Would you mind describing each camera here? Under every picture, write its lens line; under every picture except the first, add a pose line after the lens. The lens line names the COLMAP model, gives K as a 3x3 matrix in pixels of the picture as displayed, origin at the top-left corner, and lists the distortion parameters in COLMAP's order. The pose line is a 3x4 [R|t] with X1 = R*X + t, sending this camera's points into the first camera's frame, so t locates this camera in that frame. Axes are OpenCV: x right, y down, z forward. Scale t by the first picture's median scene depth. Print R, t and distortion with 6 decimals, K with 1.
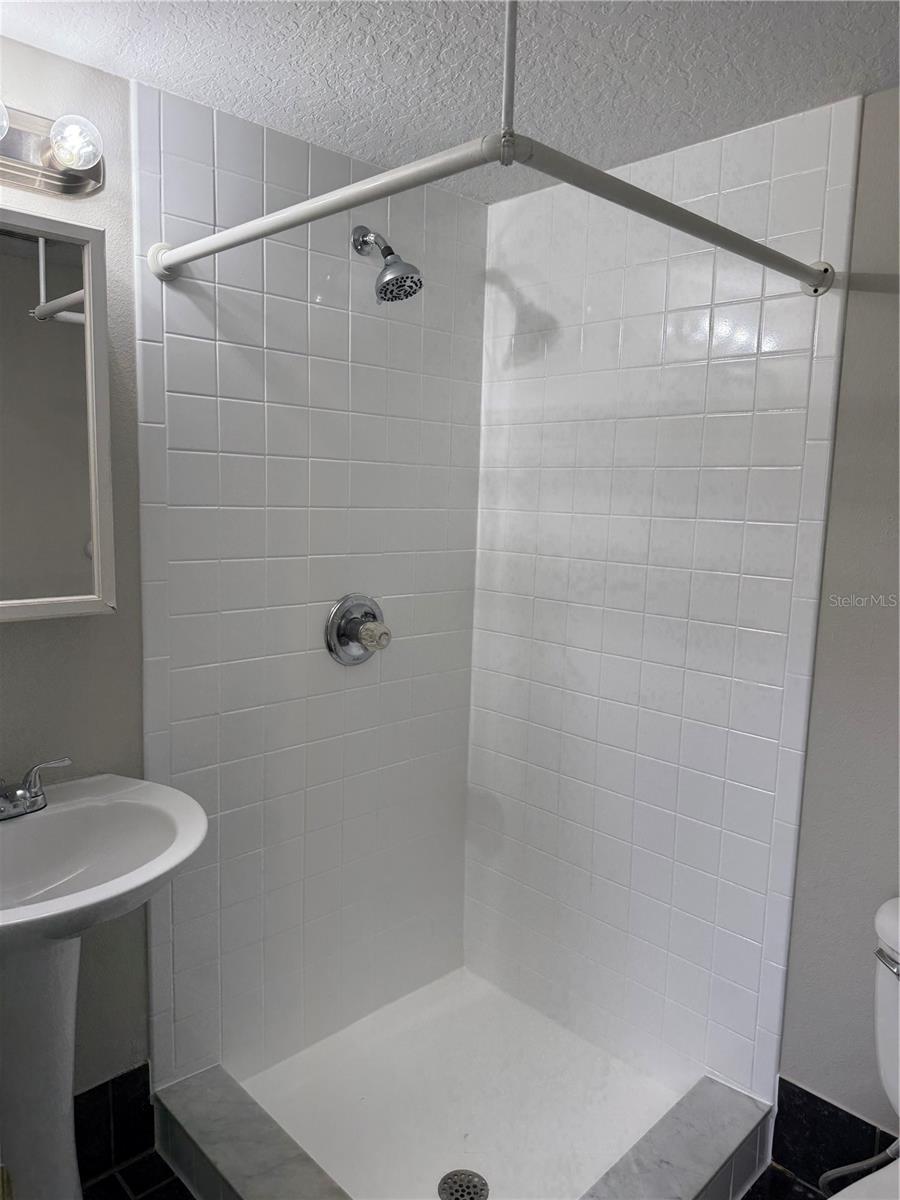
lens RADIAL K [[858.5, 0, 449.2], [0, 858.5, 600.2], [0, 0, 1]] dist [0.008143, -0.015122]
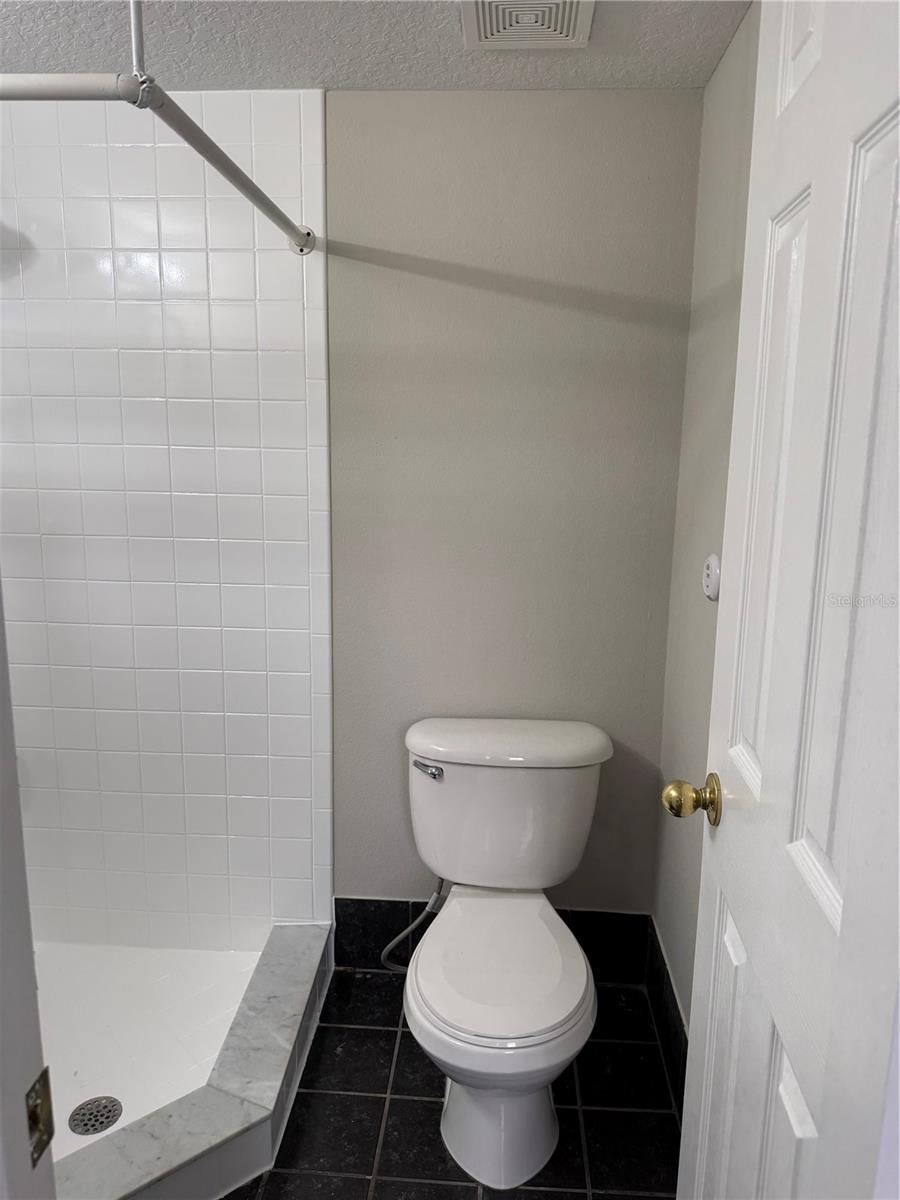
lens RADIAL K [[858.5, 0, 452.9], [0, 858.5, 598.8], [0, 0, 1]] dist [0.008143, -0.015122]
pose [[0.738706, -0.142275, 0.658840, -0.264474], [0.094816, 0.989683, 0.107410, 0.009757], [-0.667325, -0.016876, 0.744575, -0.034168]]
